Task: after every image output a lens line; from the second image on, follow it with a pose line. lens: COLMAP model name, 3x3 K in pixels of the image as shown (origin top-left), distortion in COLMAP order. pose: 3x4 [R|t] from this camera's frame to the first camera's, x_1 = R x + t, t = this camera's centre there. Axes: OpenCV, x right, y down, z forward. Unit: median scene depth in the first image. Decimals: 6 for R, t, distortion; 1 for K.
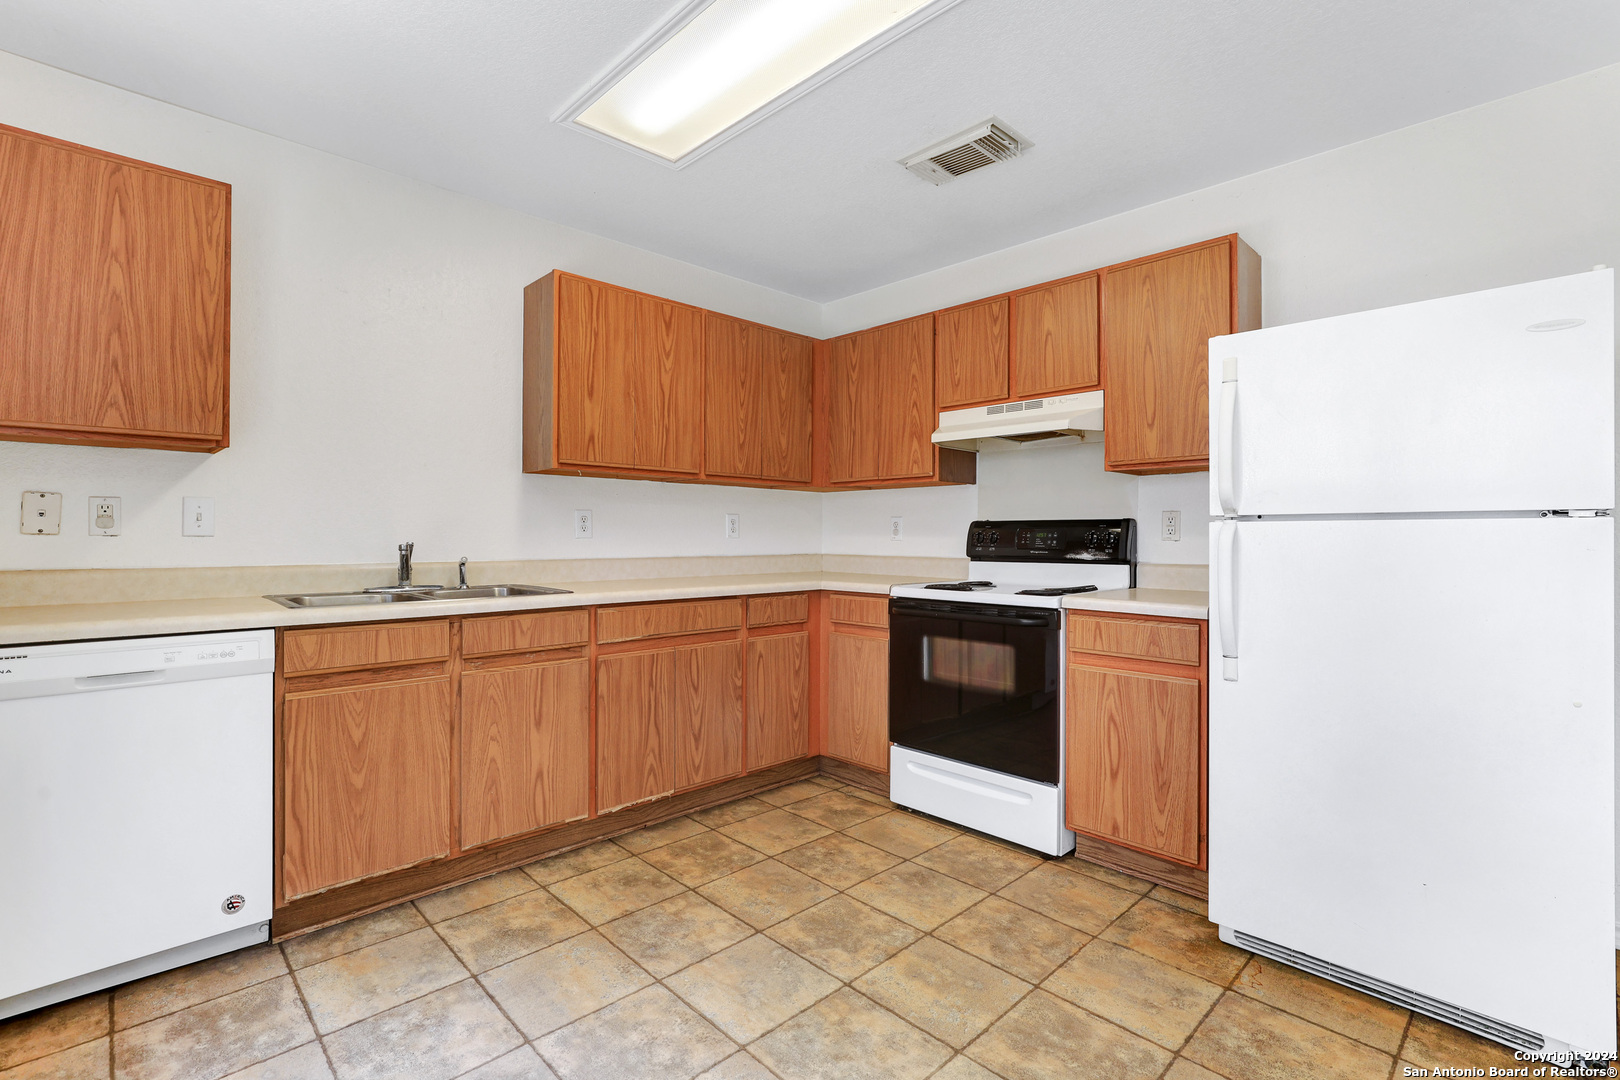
lens RADIAL K [[734.1, 0, 818.2], [0, 734.1, 537.2], [0, 0, 1]] dist [-0.020292, 0.006485]
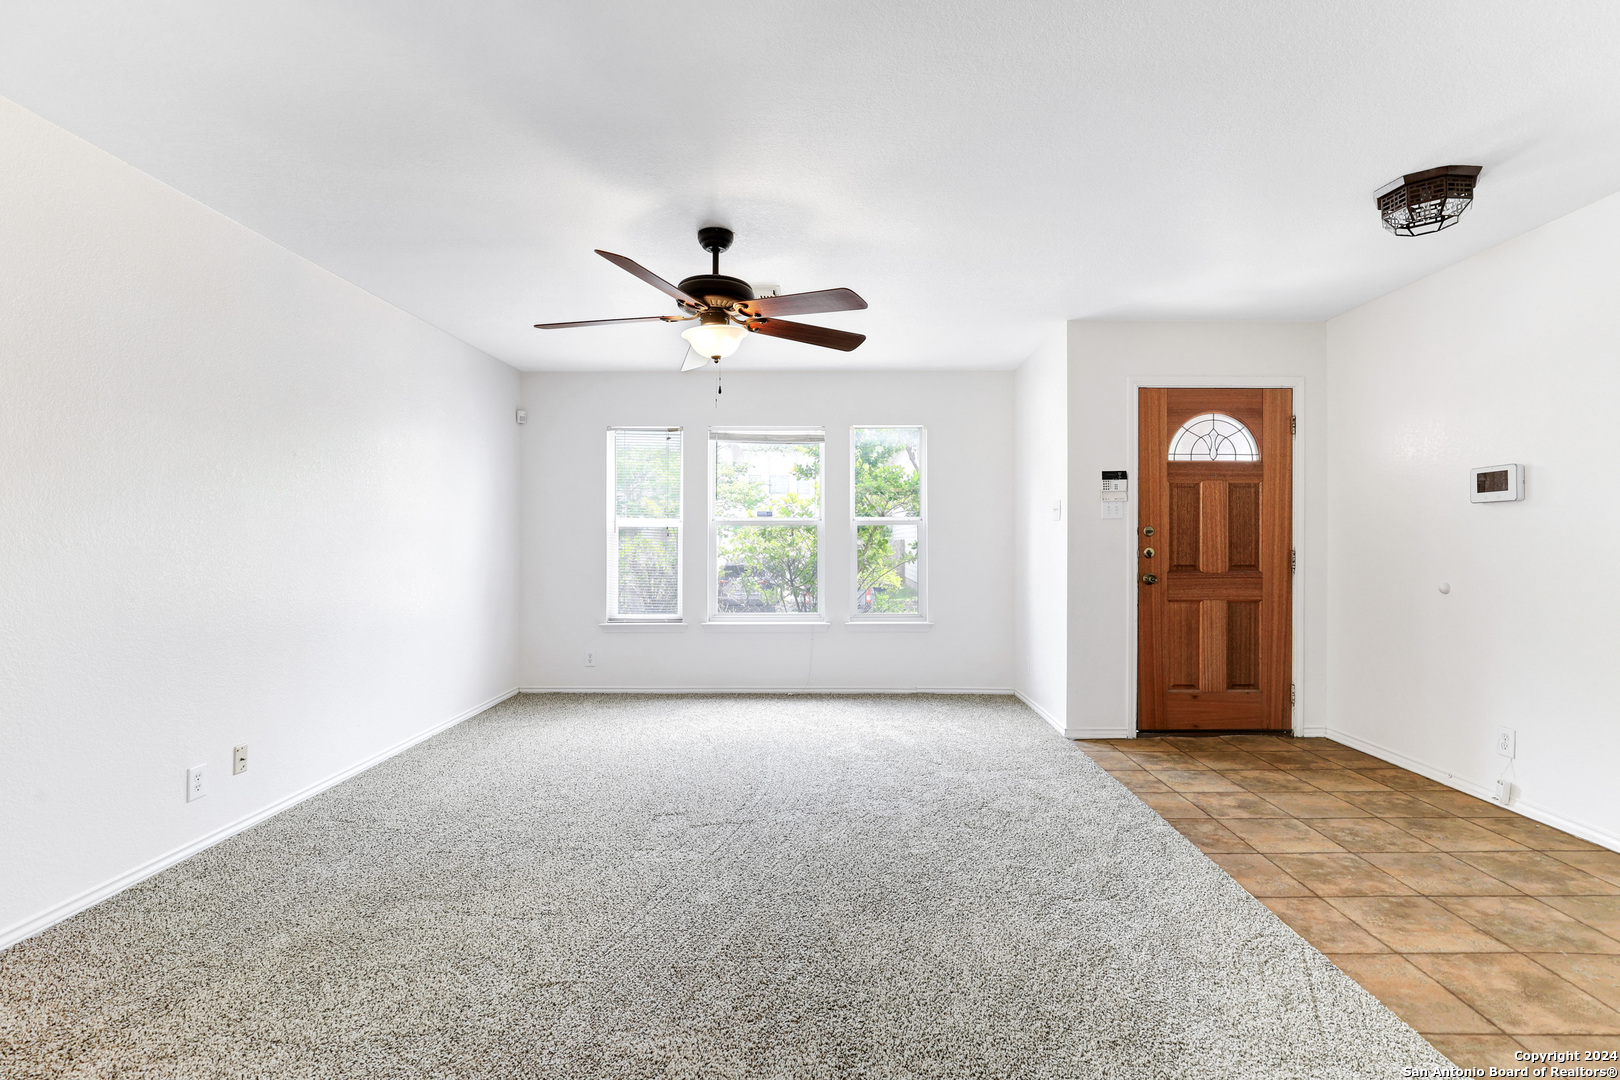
lens RADIAL K [[734.1, 0, 818.3], [0, 734.1, 538.4], [0, 0, 1]] dist [-0.020292, 0.006485]
pose [[0.725072, -0.017764, 0.688444, -1.346394], [0.023253, 0.999729, 0.001306, -0.039101], [-0.688281, 0.015061, 0.725288, 0.760035]]
